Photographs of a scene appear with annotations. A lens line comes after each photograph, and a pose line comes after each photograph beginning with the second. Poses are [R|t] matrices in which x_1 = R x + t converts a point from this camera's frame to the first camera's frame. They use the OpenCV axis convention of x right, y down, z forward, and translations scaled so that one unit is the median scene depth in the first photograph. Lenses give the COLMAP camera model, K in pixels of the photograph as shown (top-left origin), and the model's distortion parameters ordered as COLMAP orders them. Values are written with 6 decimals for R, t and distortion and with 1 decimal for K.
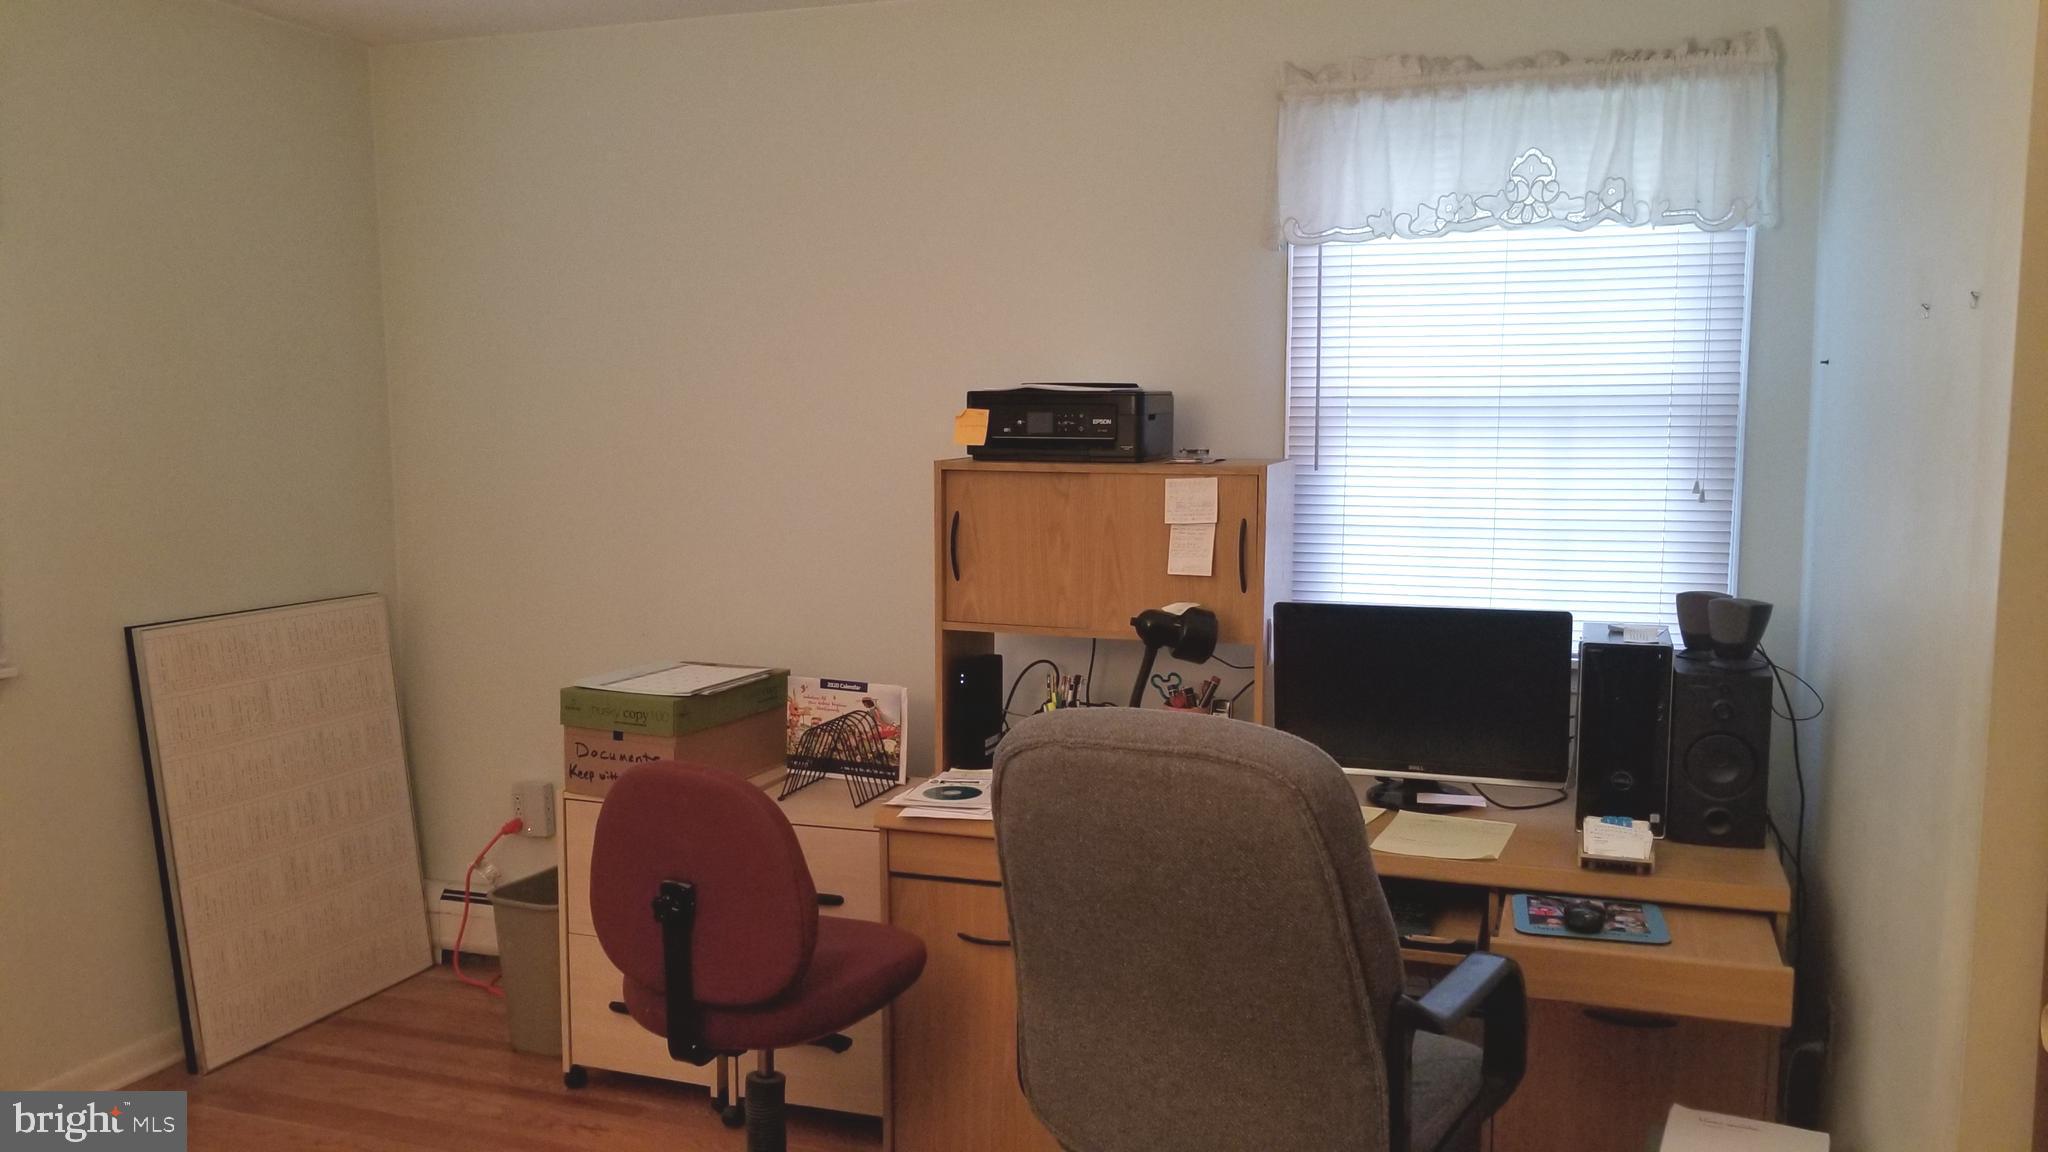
lens RADIAL K [[1561.8, 0, 1036.6], [0, 1561.8, 624.8], [0, 0, 1]] dist [0.053100, -0.112903]
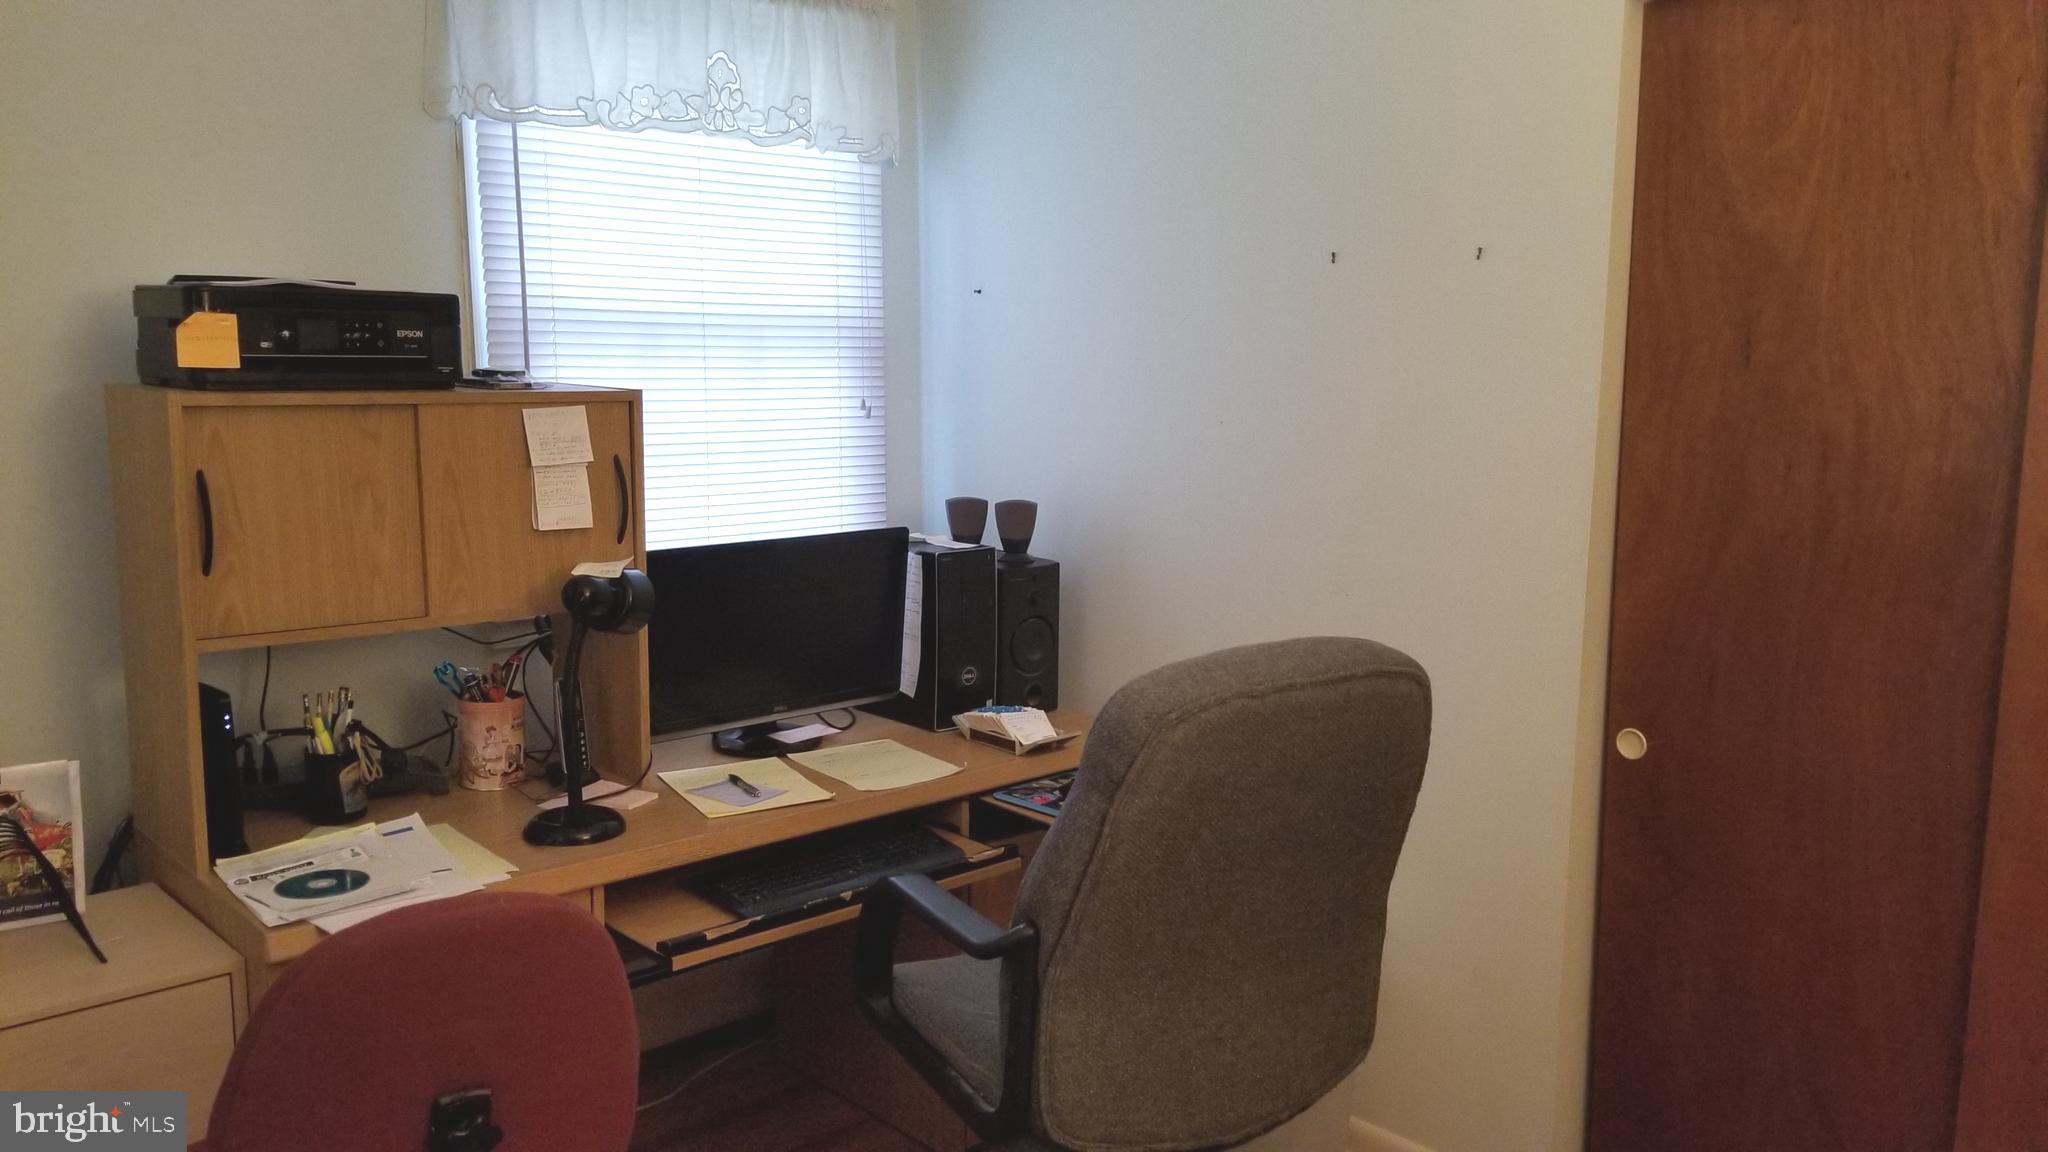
lens RADIAL K [[1561.8, 0, 1036.6], [0, 1561.8, 624.8], [0, 0, 1]] dist [0.053100, -0.112903]
pose [[0.467201, -0.149894, 0.871352, -0.478316], [0.107521, 0.987842, 0.112283, -0.045827], [-0.877589, 0.041230, 0.477638, 0.390724]]
